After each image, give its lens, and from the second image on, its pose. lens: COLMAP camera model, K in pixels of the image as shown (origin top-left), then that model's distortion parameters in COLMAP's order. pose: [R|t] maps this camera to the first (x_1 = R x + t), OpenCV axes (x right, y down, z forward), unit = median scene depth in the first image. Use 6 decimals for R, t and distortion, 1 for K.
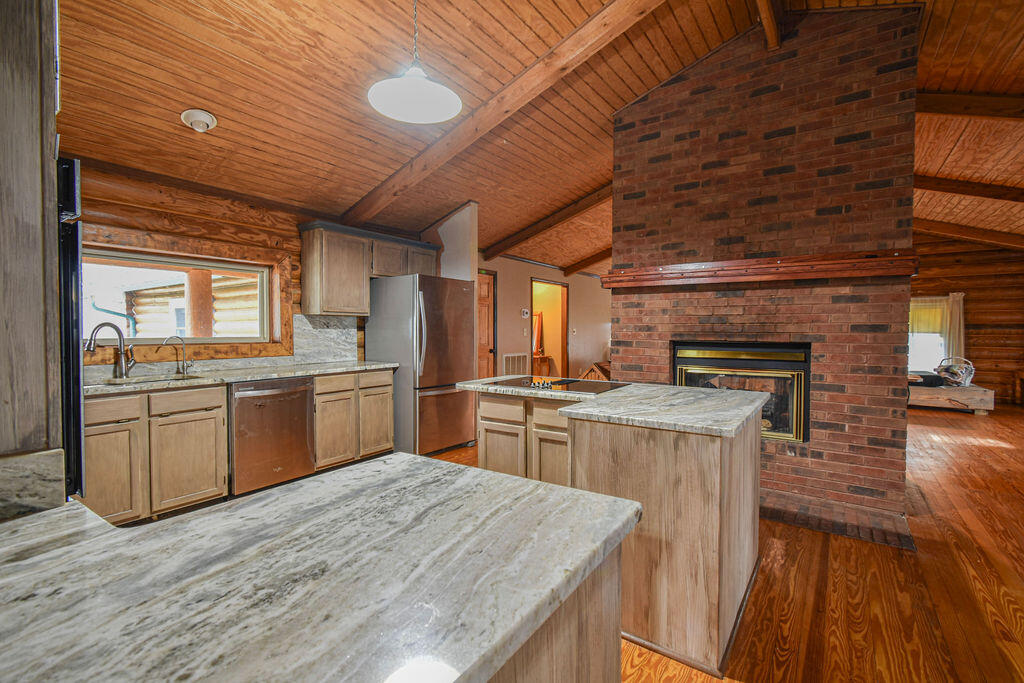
lens RADIAL K [[458.1, 0, 519.7], [0, 458.1, 339.9], [0, 0, 1]] dist [0.005225, -0.001875]
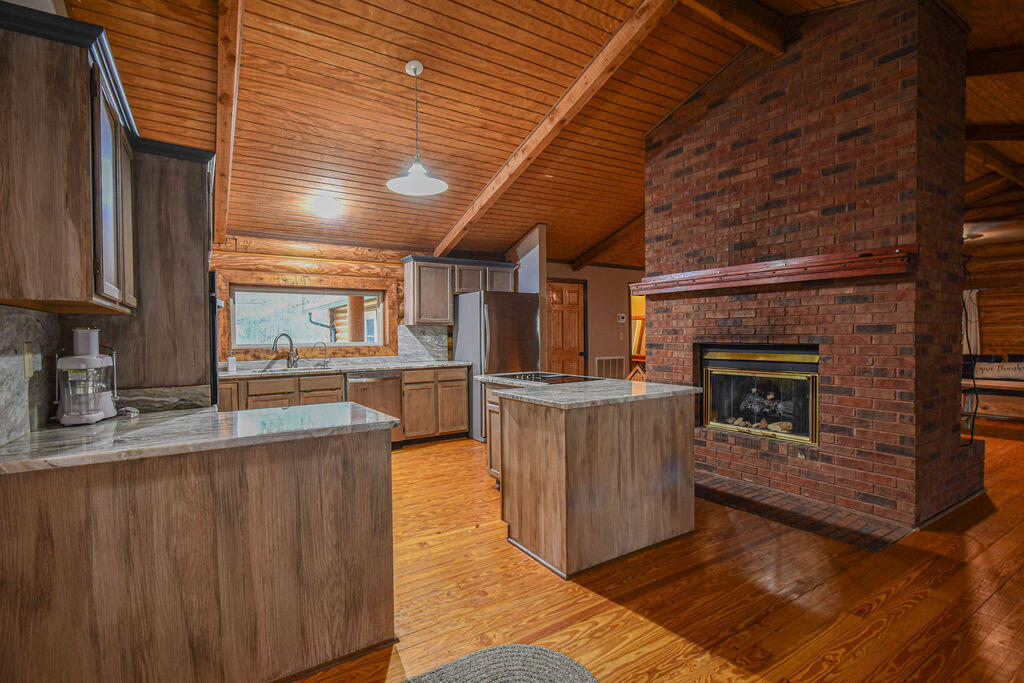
lens RADIAL K [[489.5, 0, 506.9], [0, 489.5, 340.6], [0, 0, 1]] dist [0.000188, 0.000703]
pose [[0.917092, -0.007438, -0.398607, 0.421510], [0.004008, 0.999947, -0.009437, 0.005006], [0.398656, 0.007057, 0.917073, -0.222554]]
